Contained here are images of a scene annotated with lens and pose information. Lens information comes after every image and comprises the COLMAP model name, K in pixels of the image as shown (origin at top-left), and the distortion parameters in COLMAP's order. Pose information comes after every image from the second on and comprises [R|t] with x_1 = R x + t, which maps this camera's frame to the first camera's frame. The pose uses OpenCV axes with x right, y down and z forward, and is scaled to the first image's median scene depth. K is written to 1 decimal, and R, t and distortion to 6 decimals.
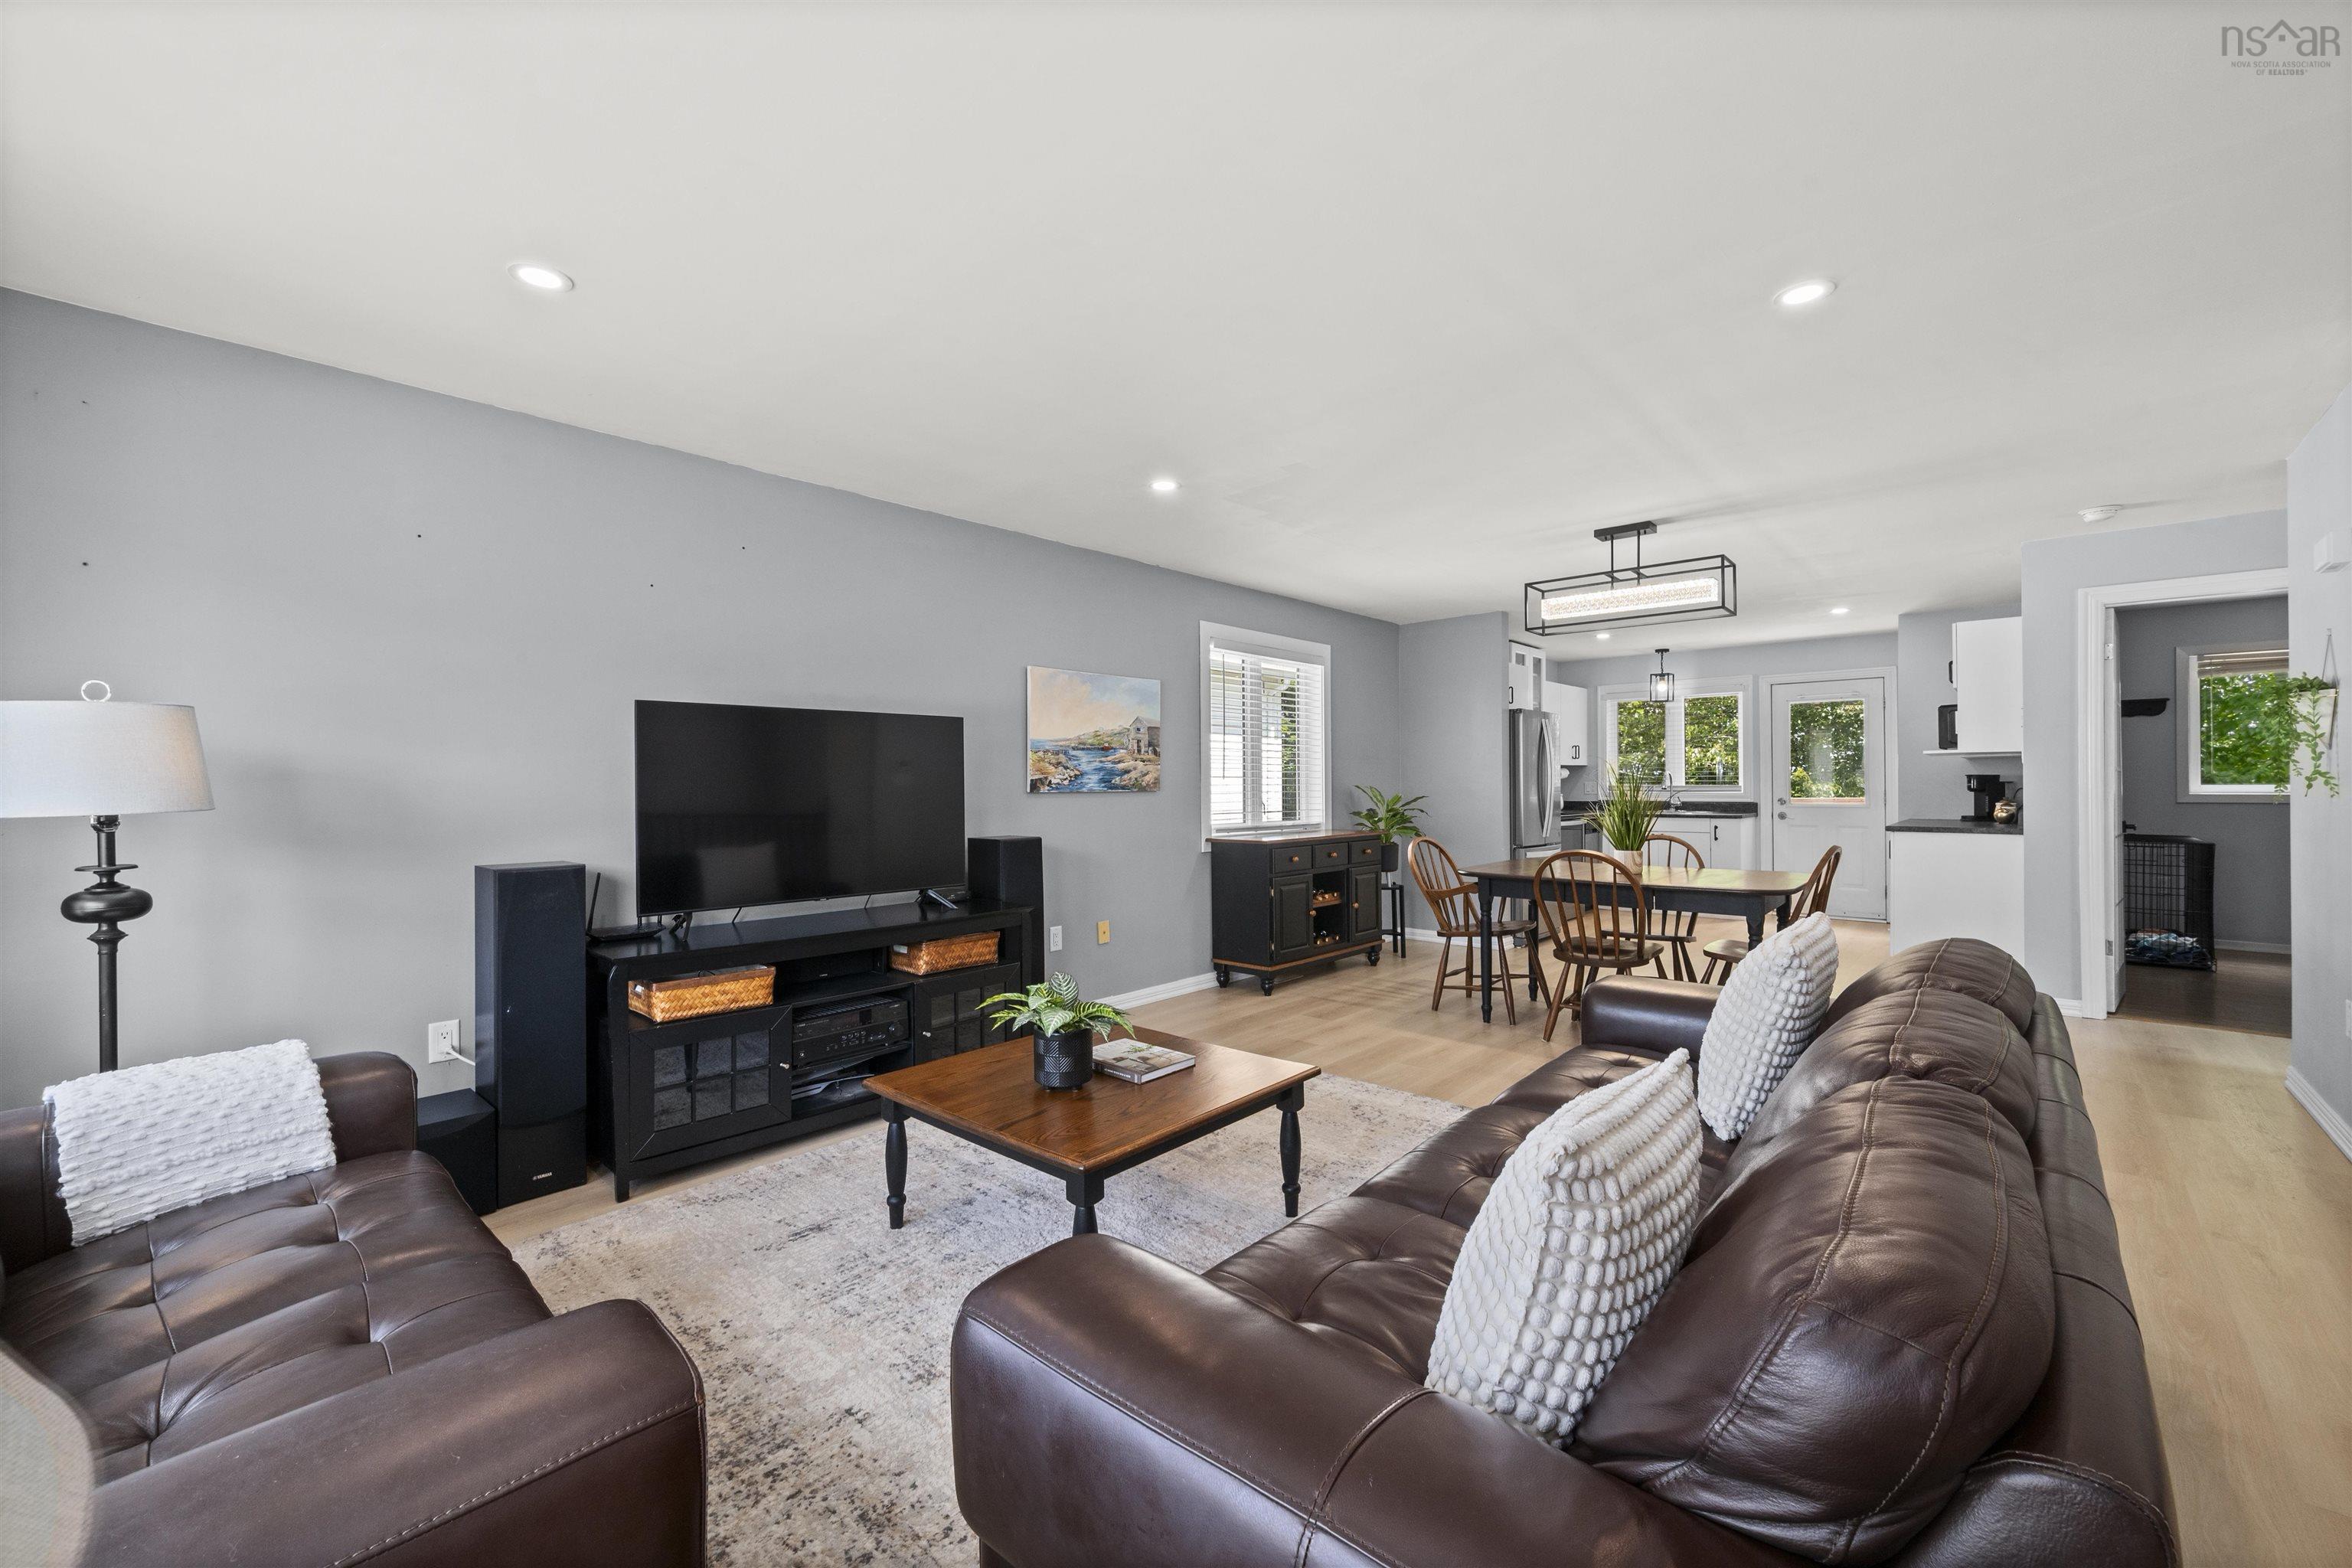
lens RADIAL K [[942.9, 0, 1176.0], [0, 942.9, 784.0], [0, 0, 1]] dist [0.002479, -0.000037]
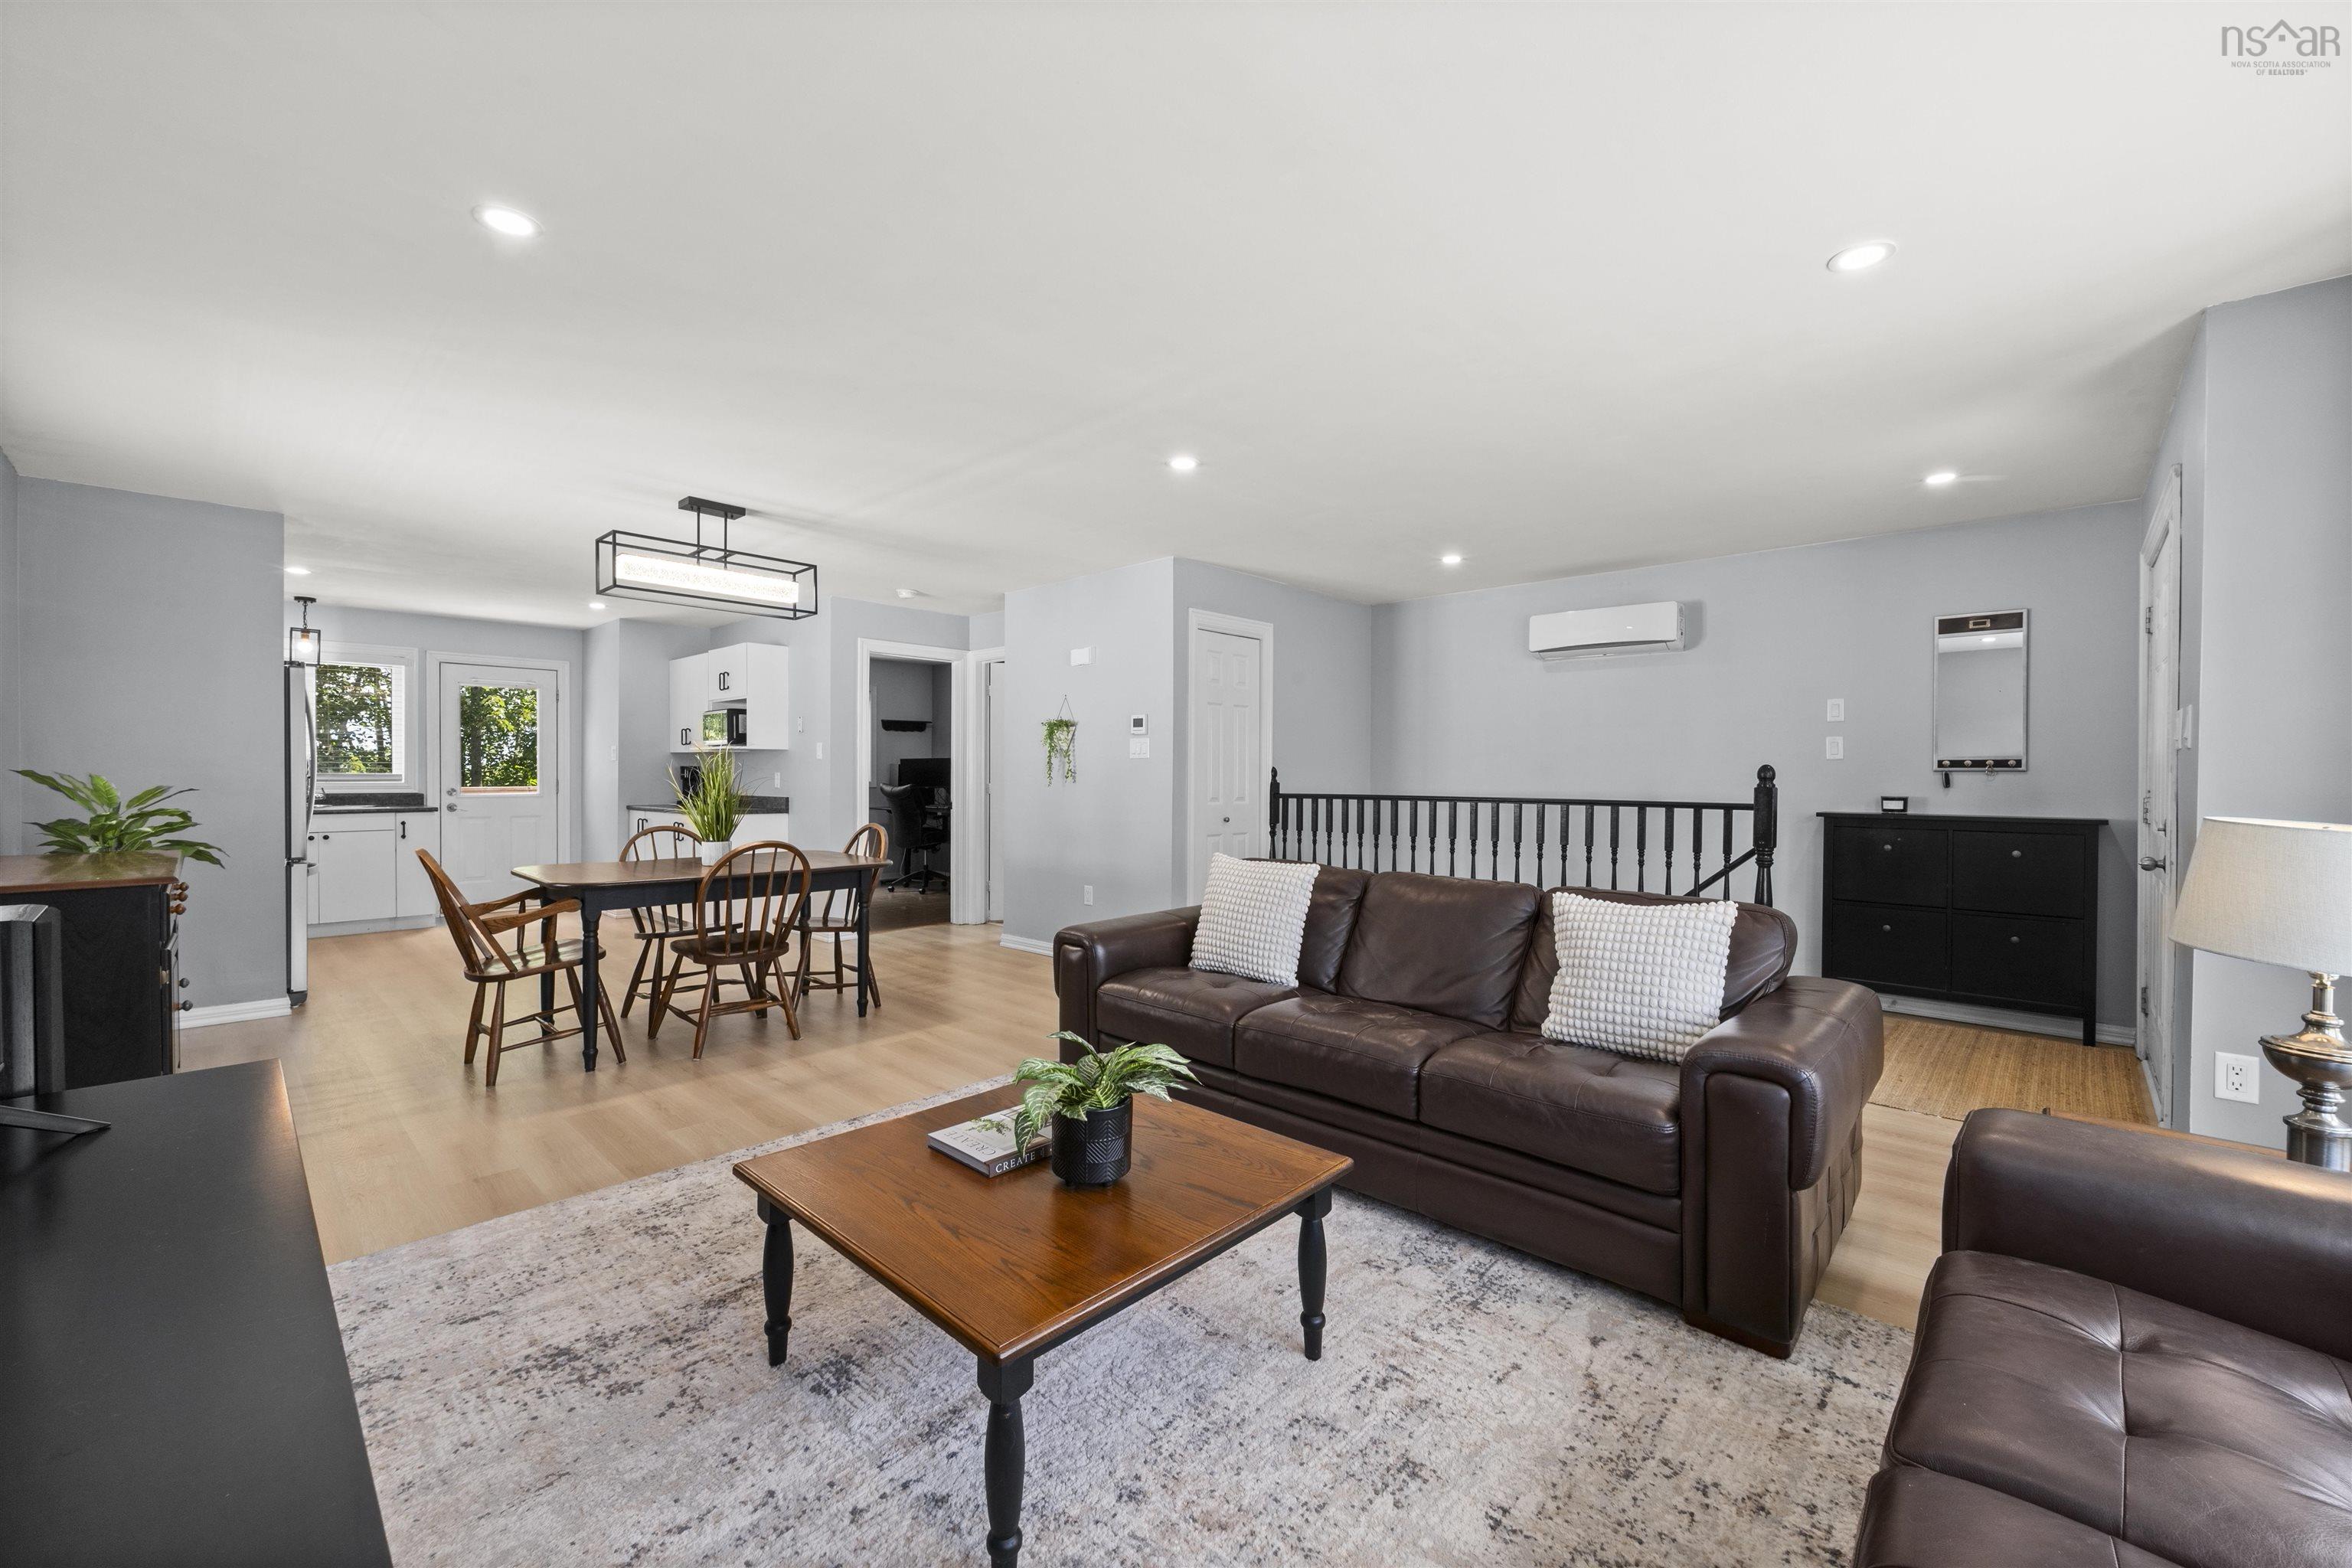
lens RADIAL K [[934.3, 0, 1187.2], [0, 934.3, 782.8], [0, 0, 1]] dist [-0.002444, -0.000459]
pose [[0.013626, -0.003146, 0.999902, -0.415284], [-0.005856, 0.999978, 0.003226, 0.004260], [-0.999890, -0.005899, 0.013608, 0.450013]]
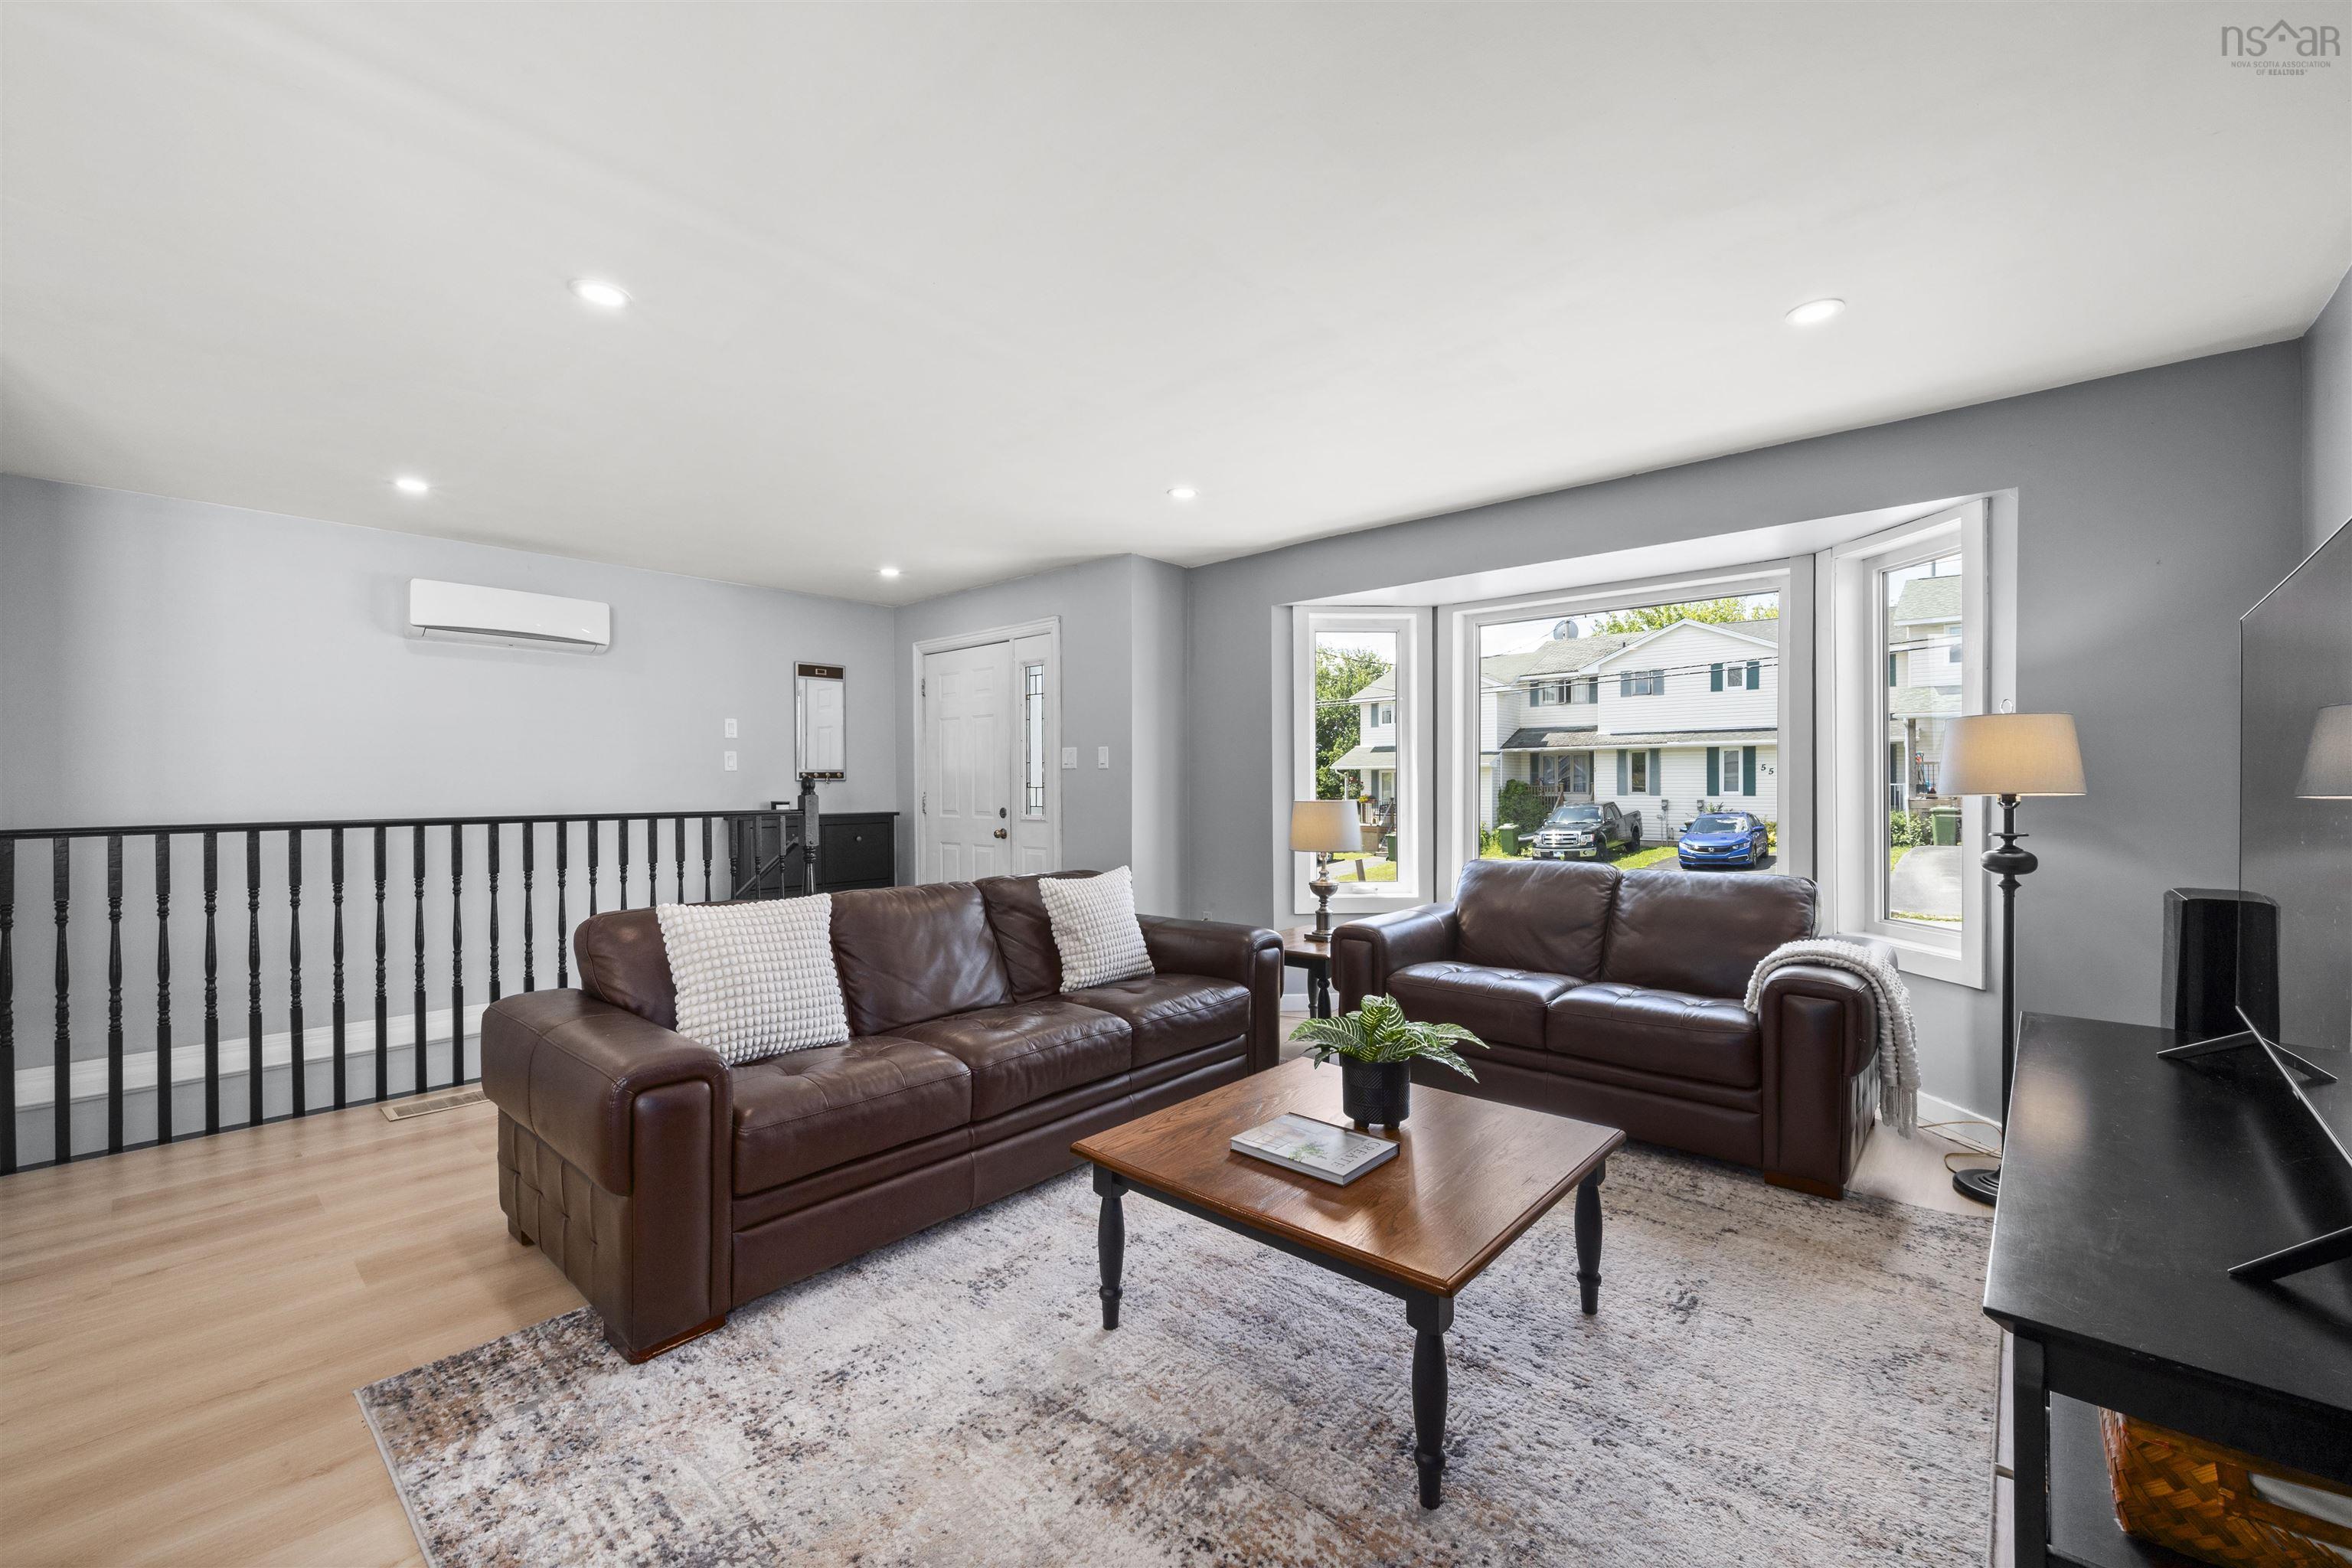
lens RADIAL K [[942.9, 0, 1176.0], [0, 942.9, 784.0], [0, 0, 1]] dist [0.002479, -0.000037]
pose [[-0.999909, 0.012994, -0.003616, 0.033871], [0.012996, 0.999915, -0.000455, 0.001968], [0.003610, -0.000502, -0.999993, 0.924478]]
